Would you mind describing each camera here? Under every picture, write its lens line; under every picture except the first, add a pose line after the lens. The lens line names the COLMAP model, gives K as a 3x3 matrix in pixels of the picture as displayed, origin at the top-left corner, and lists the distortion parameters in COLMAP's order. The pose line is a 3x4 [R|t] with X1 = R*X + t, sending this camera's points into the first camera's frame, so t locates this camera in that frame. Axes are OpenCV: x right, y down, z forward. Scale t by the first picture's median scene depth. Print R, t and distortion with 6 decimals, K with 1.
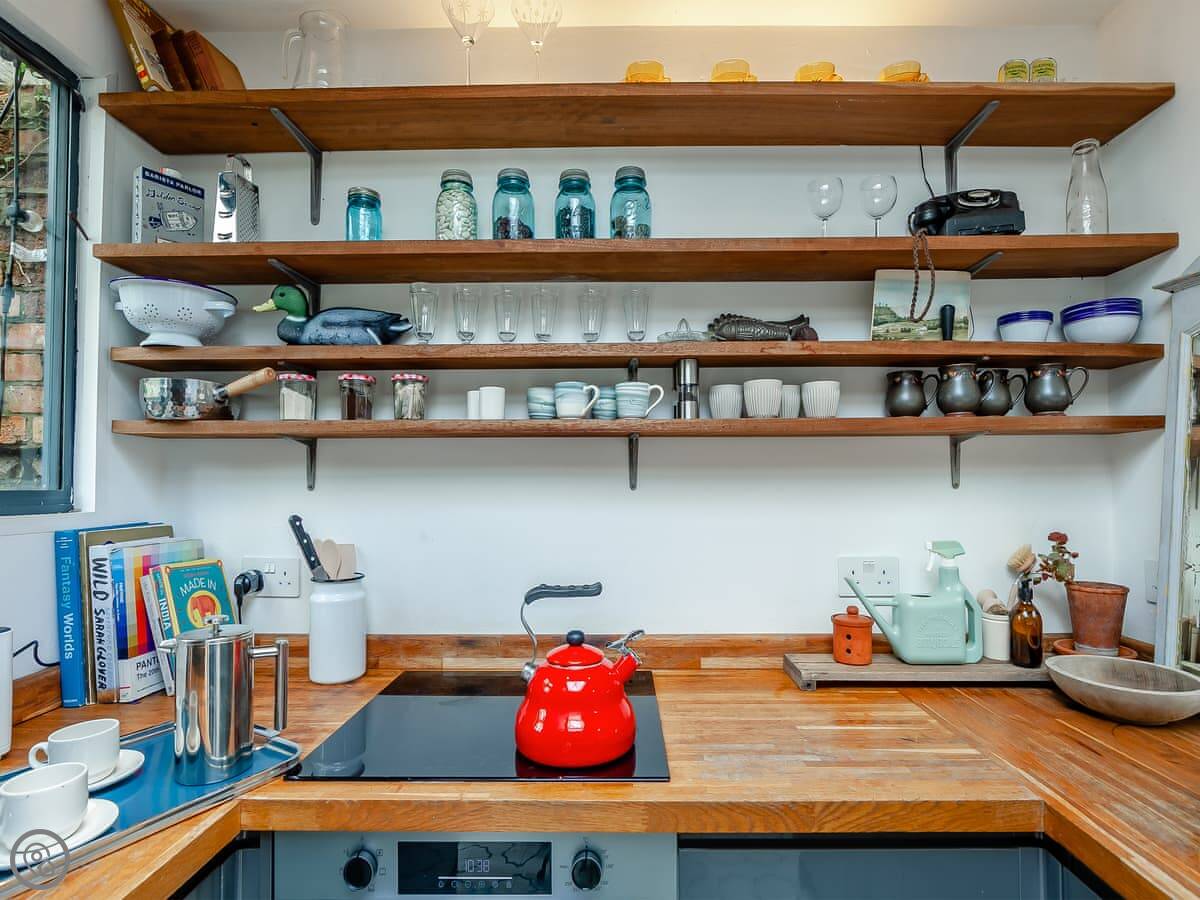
lens RADIAL K [[600.5, 0, 616.7], [0, 600.5, 472.2], [0, 0, 1]] dist [-0.005486, 0.000032]
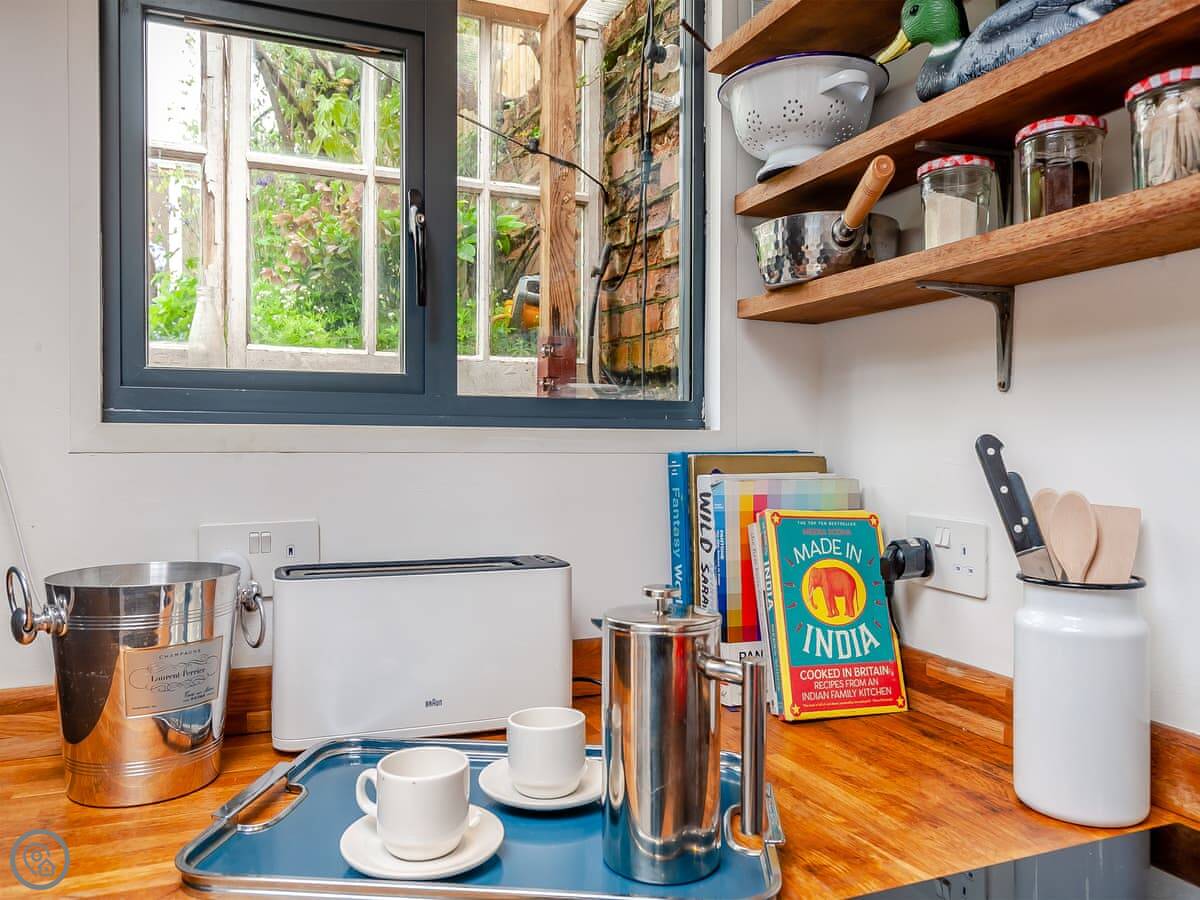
lens RADIAL K [[903.4, 0, 562.7], [0, 903.4, 450.2], [0, 0, 1]] dist [0.004002, 0.002525]
pose [[0.352107, 0.009770, -0.935909, 0.075777], [0.017481, 0.999702, 0.017012, 0.068165], [0.935797, -0.022351, 0.351831, 0.439631]]
